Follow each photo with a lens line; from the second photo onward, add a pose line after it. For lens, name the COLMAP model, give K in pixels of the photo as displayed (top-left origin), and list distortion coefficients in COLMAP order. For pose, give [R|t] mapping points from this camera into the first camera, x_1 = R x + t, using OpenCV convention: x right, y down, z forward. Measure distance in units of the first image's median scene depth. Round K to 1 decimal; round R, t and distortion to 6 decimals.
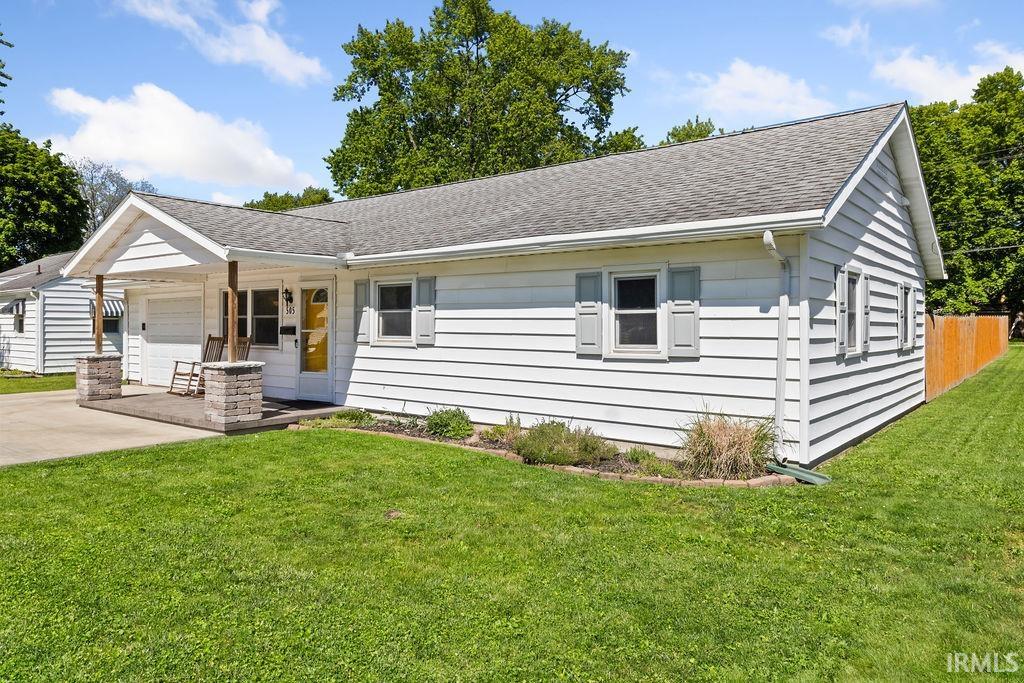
lens RADIAL K [[736.4, 0, 512.0], [0, 736.4, 341.5], [0, 0, 1]] dist [0.005631, 0.001701]
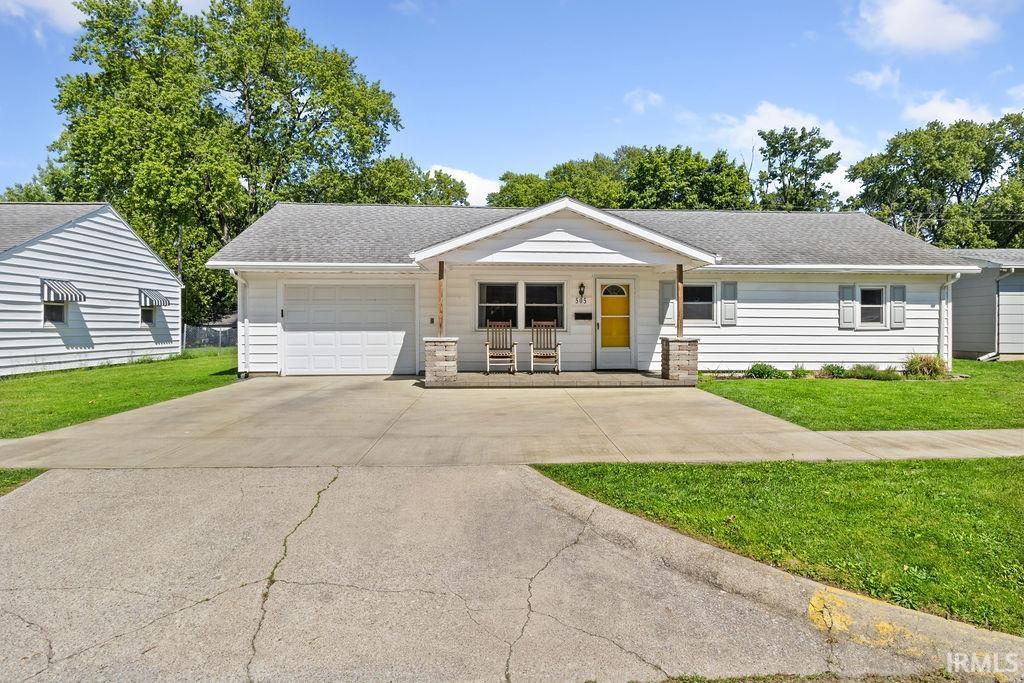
lens RADIAL K [[604.5, 0, 512.0], [0, 604.5, 341.5], [0, 0, 1]] dist [-0.005338, -0.000836]
pose [[0.723836, -0.030967, 0.689277, -1.356800], [0.013710, 0.999441, 0.030505, -0.005925], [-0.689836, -0.012631, 0.723855, 0.389966]]
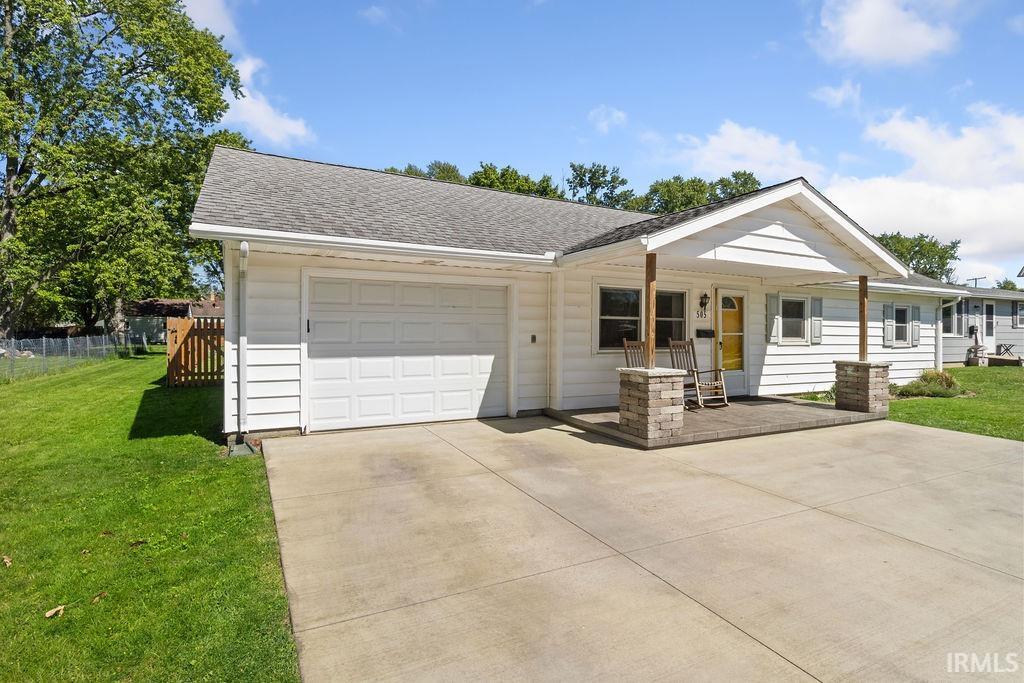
lens RADIAL K [[500.8, 0, 514.8], [0, 500.8, 328.4], [0, 0, 1]] dist [-0.000839, -0.000134]
pose [[0.397317, 0.000010, 0.917681, -1.295532], [0.007214, 0.999969, -0.003134, -0.026978], [-0.917653, 0.007866, 0.397305, 1.169240]]
